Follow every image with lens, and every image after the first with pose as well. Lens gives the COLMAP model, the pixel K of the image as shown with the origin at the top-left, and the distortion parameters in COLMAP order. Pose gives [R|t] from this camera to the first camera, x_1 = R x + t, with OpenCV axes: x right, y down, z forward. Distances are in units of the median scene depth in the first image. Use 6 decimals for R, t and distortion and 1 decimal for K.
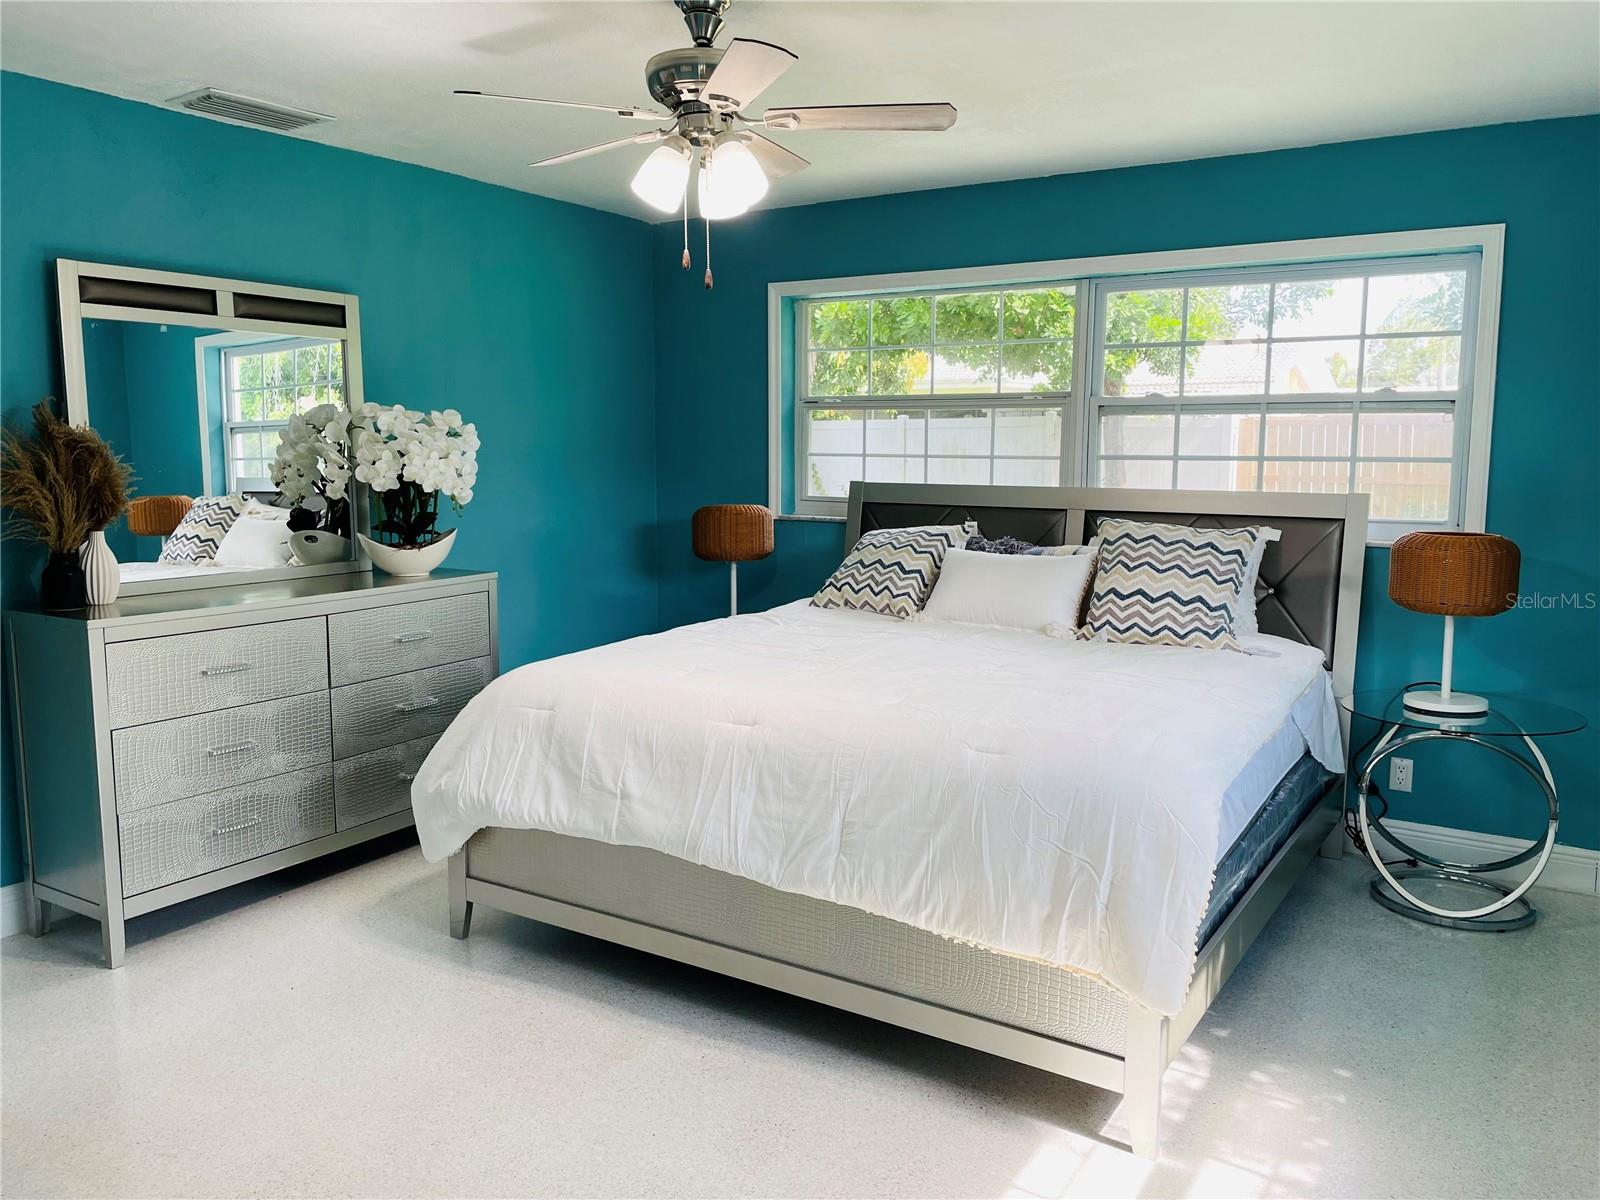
lens RADIAL K [[1203.9, 0, 820.2], [0, 1203.9, 600.5], [0, 0, 1]] dist [0.090004, -0.108469]
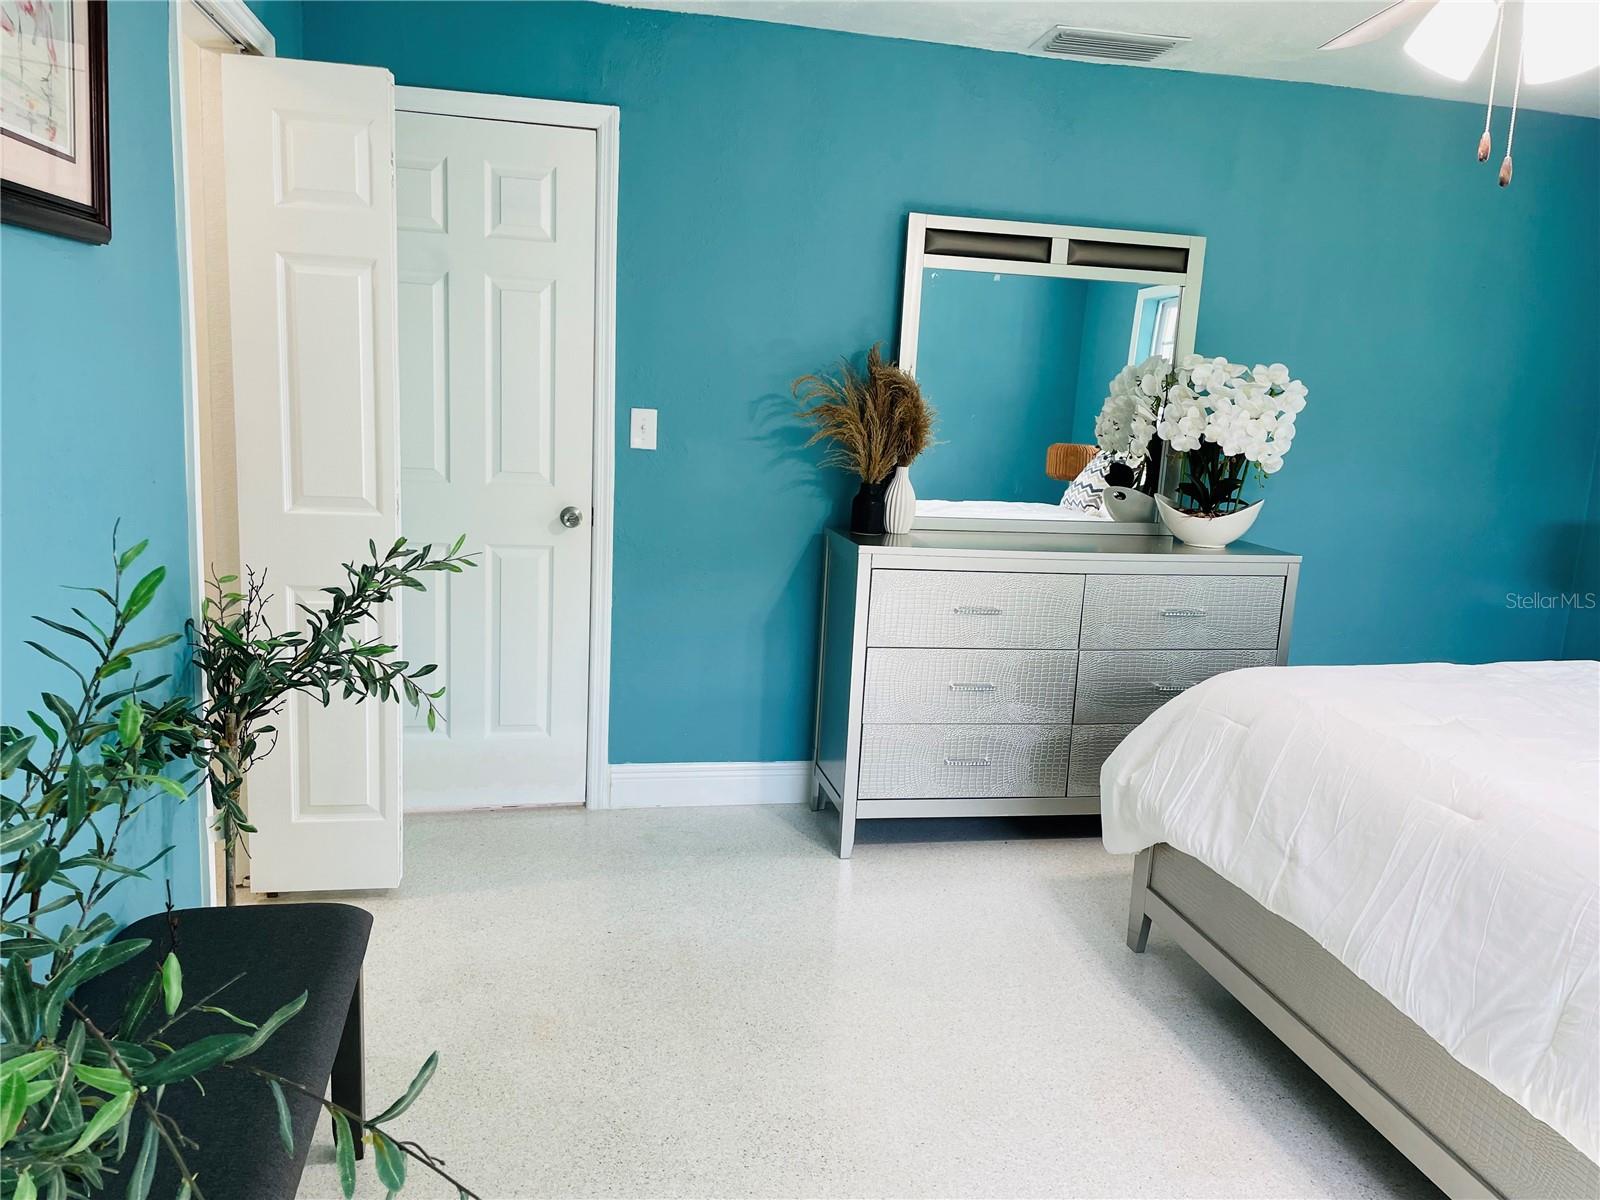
lens RADIAL K [[1203.9, 0, 820.2], [0, 1203.9, 600.5], [0, 0, 1]] dist [0.090004, -0.108469]
pose [[0.695080, 0.166334, -0.699426, 0.128151], [-0.146731, 0.985211, 0.088478, -0.022711], [0.703800, 0.041128, 0.709207, 0.186989]]
